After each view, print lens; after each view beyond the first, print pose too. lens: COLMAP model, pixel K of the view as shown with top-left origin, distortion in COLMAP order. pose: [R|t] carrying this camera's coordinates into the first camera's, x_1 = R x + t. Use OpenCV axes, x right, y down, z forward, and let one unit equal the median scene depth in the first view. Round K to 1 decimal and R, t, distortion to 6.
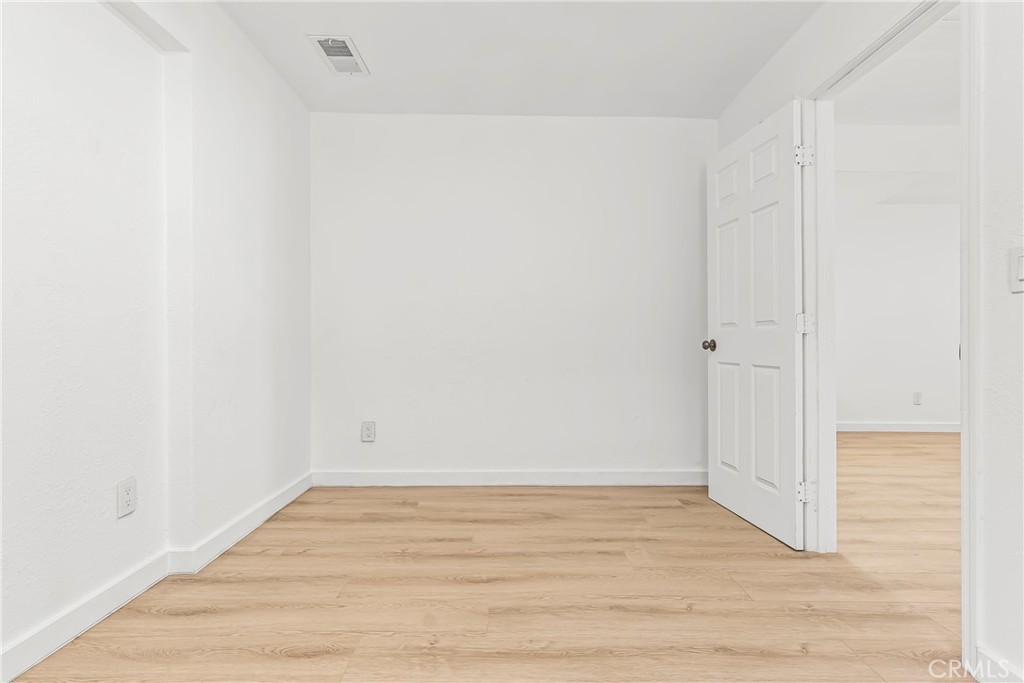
lens RADIAL K [[489.6, 0, 512.1], [0, 489.6, 340.3], [0, 0, 1]] dist [0.002696, -0.000547]
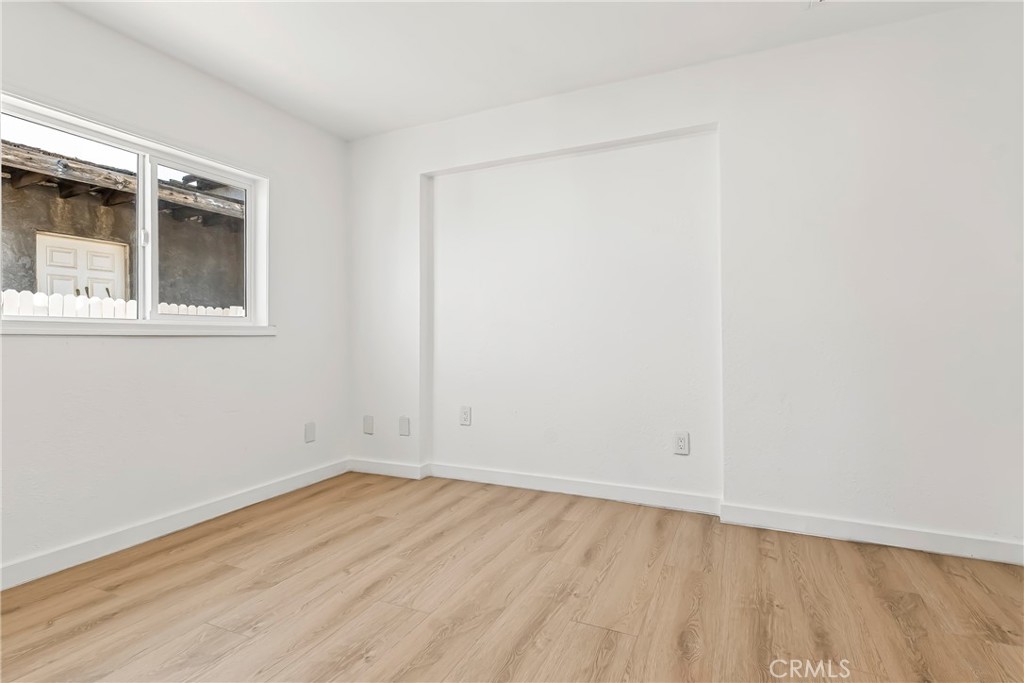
lens RADIAL K [[489.6, 0, 512.1], [0, 489.6, 341.6], [0, 0, 1]] dist [0.002696, -0.000547]
pose [[-0.419591, -0.001012, -0.907713, 0.702837], [-0.002301, 0.999997, -0.000051, -0.001499], [0.907710, 0.002067, -0.419592, 0.961144]]
